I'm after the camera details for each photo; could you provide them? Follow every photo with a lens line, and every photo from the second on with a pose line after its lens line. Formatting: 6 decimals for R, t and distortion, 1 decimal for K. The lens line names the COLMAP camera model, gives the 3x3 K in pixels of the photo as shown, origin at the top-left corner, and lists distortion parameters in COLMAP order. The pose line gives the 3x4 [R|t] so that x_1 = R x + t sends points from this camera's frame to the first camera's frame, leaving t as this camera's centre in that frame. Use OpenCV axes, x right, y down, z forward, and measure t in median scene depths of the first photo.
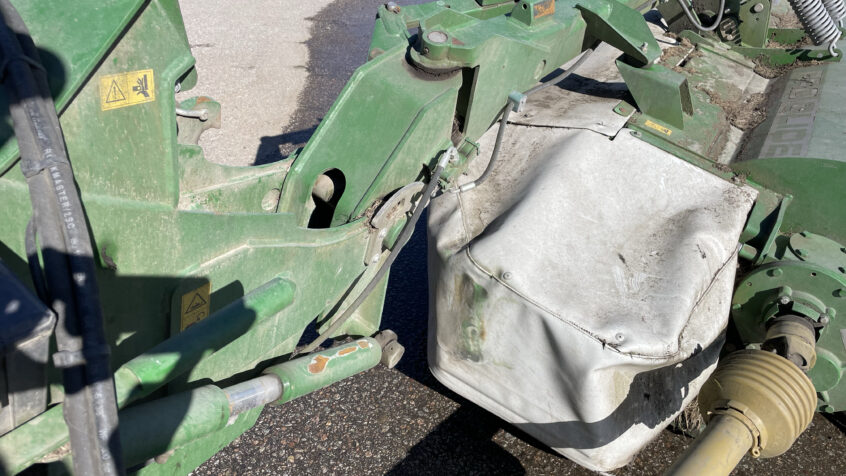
lens RADIAL K [[644.7, 0, 428.0], [0, 644.7, 223.2], [0, 0, 1]] dist [0.101262, -0.142393]
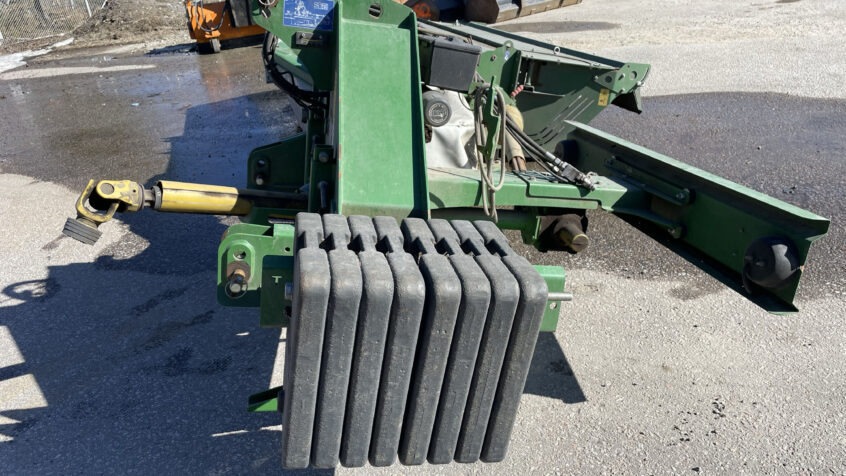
lens RADIAL K [[644.7, 0, 428.0], [0, 644.7, 223.2], [0, 0, 1]] dist [0.101262, -0.142393]
pose [[0.674848, -0.390213, 0.626350, -1.327208], [0.482450, 0.875548, 0.025656, 0.339662], [-0.558410, 0.284869, 0.779120, -0.686634]]
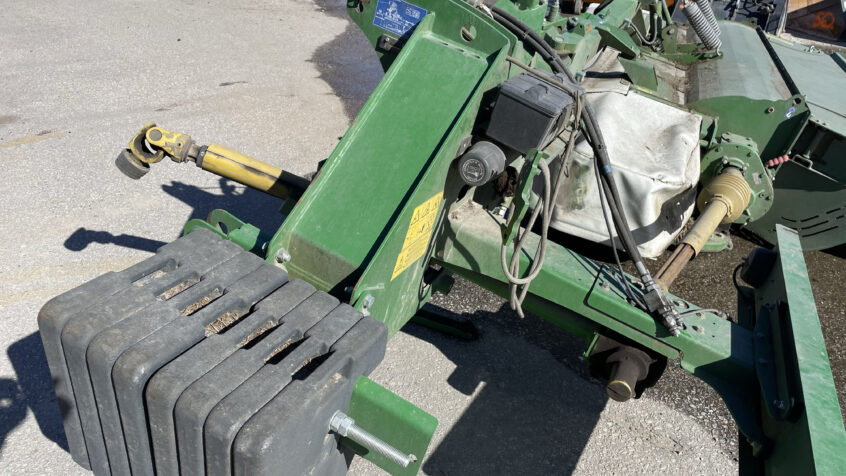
lens RADIAL K [[644.7, 0, 428.0], [0, 644.7, 223.2], [0, 0, 1]] dist [0.101262, -0.142393]
pose [[0.981111, -0.079910, 0.176168, -0.700846], [0.093333, 0.993223, -0.069266, 0.344163], [-0.169439, 0.084400, 0.981920, -0.784263]]
